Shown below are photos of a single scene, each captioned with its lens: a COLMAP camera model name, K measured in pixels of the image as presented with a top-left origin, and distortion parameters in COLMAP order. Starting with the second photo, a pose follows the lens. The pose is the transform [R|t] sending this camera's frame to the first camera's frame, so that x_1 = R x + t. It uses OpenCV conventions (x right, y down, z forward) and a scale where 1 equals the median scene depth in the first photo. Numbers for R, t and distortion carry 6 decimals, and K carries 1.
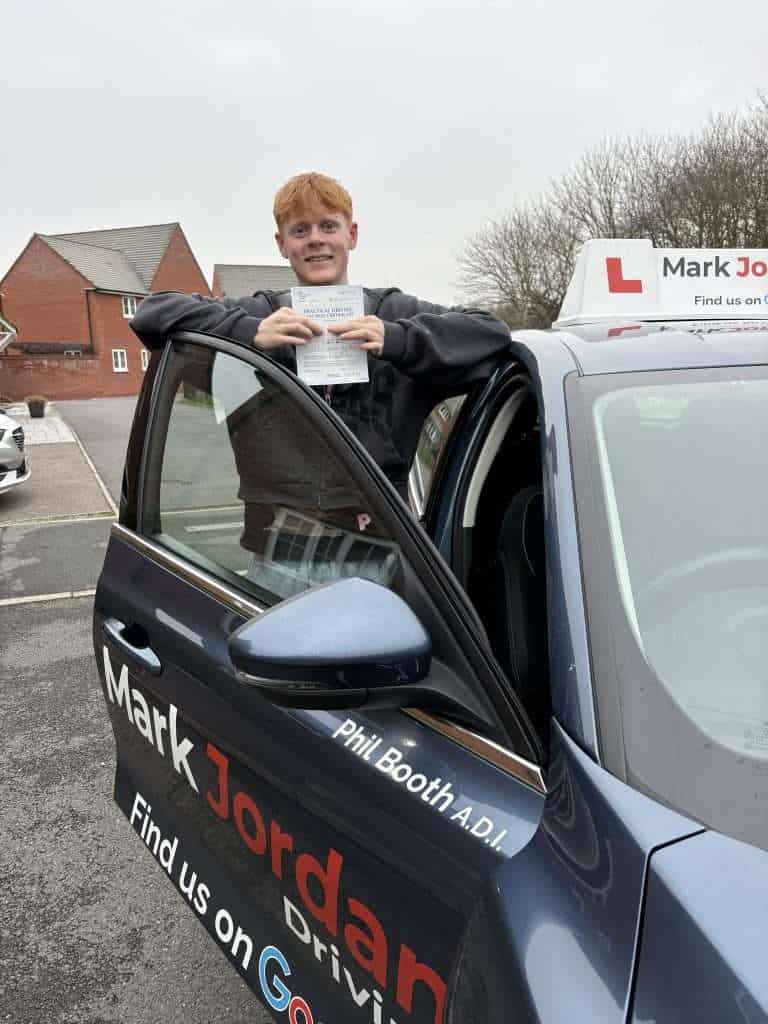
lens RADIAL K [[862.4, 0, 343.7], [0, 862.4, 510.0], [0, 0, 1]] dist [0.004370, 0.010252]
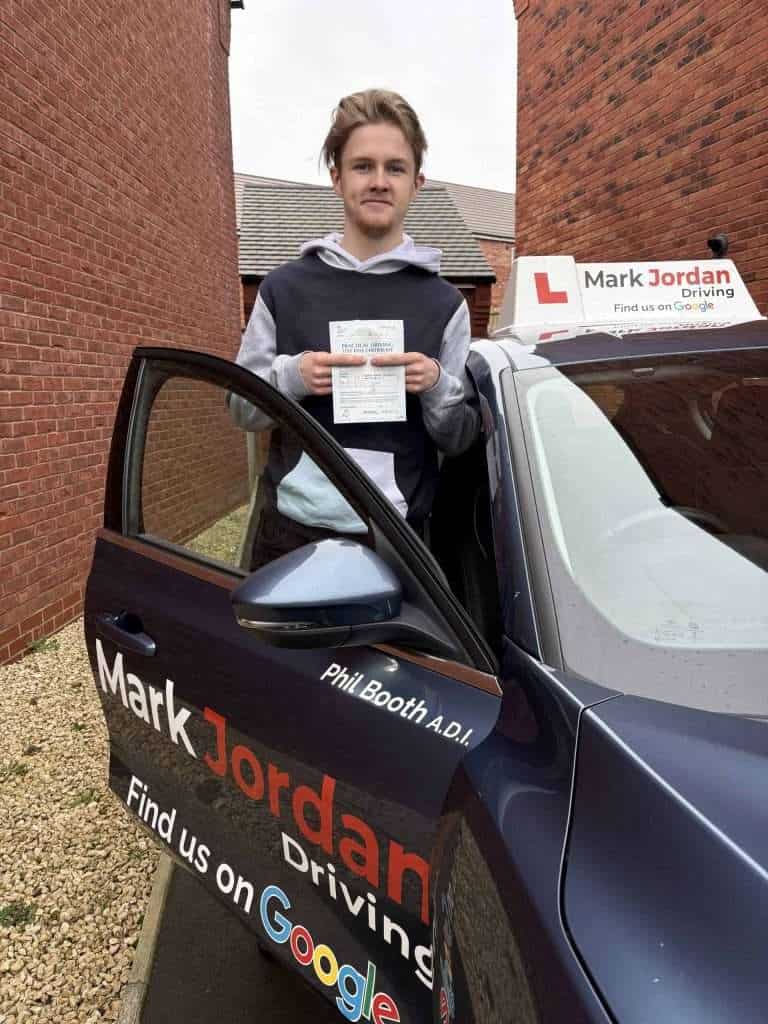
lens RADIAL K [[862.4, 0, 367.1], [0, 862.4, 514.2], [0, 0, 1]] dist [0.004370, 0.010252]
pose [[0.995414, -0.049714, 0.081730, -0.027191], [0.052136, 0.998254, -0.027771, 0.062286], [-0.080207, 0.031904, 0.996267, -0.130772]]
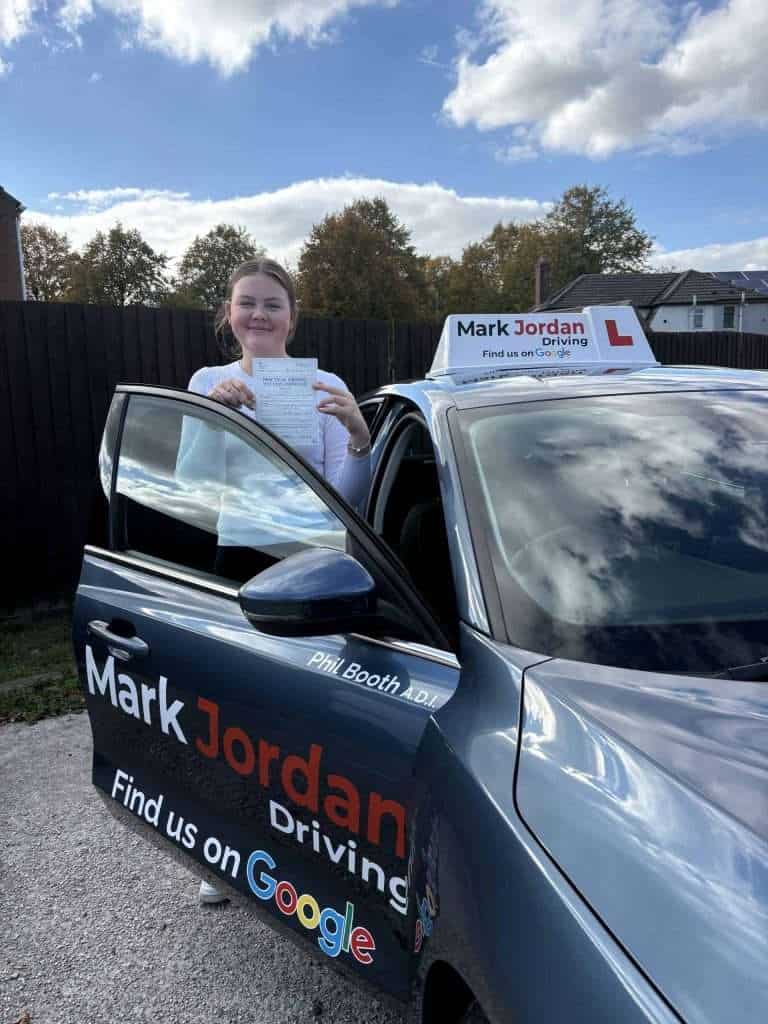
lens RADIAL K [[862.4, 0, 376.8], [0, 862.4, 502.1], [0, 0, 1]] dist [0.004370, 0.010252]
pose [[0.980886, -0.049148, 0.188274, -0.122548], [0.062637, 0.995827, -0.066374, 0.080030], [-0.184226, 0.076898, 0.979871, -0.330928]]
